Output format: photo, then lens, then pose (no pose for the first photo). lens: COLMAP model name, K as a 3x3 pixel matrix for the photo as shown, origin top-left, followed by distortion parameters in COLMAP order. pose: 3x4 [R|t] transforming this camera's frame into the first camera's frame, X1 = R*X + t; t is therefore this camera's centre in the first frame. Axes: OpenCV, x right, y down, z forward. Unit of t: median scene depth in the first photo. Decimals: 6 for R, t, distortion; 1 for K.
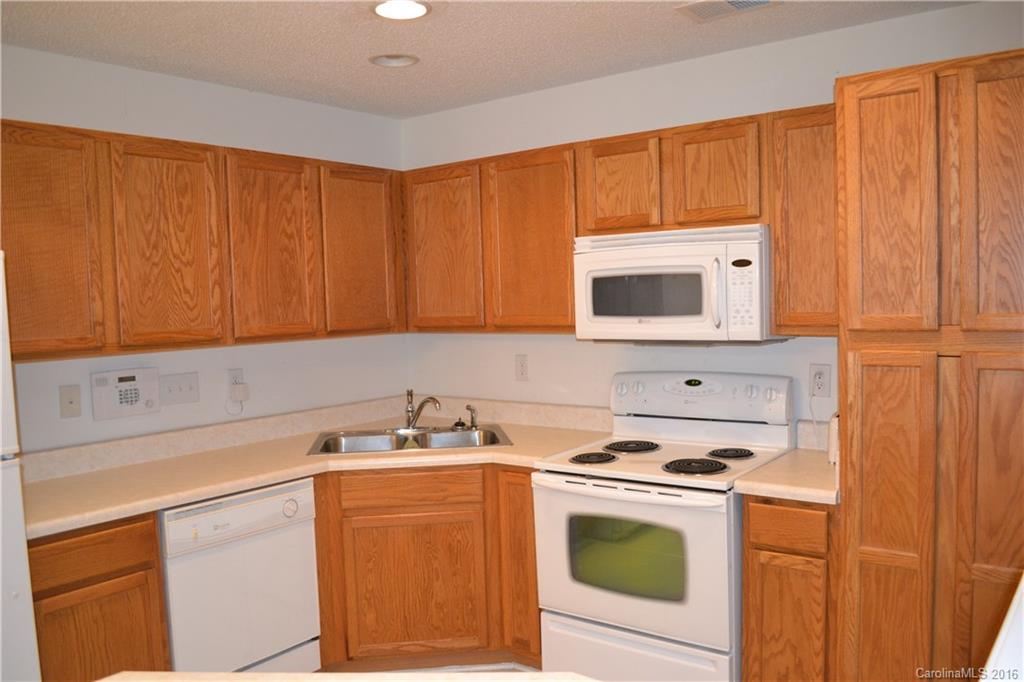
lens RADIAL K [[822.4, 0, 511.6], [0, 822.4, 356.8], [0, 0, 1]] dist [-0.070284, -0.002373]
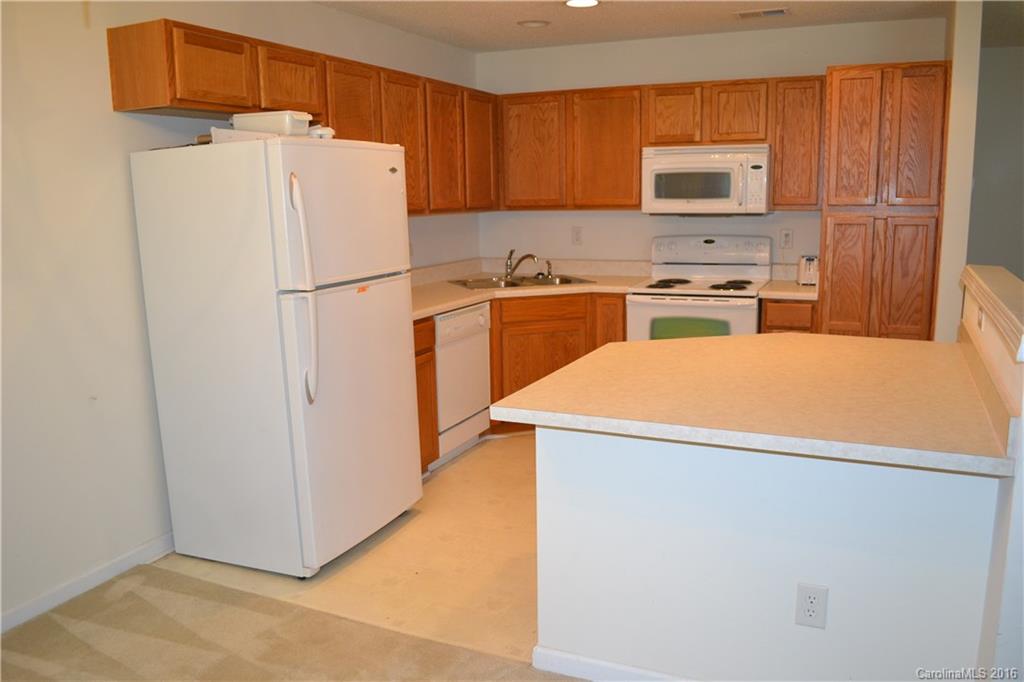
lens RADIAL K [[822.4, 0, 511.6], [0, 822.4, 356.8], [0, 0, 1]] dist [-0.070284, -0.002373]
pose [[0.972072, -0.031144, 0.232608, -0.580996], [0.003792, 0.993111, 0.117119, 0.072268], [-0.234653, -0.112966, 0.965493, -0.527342]]
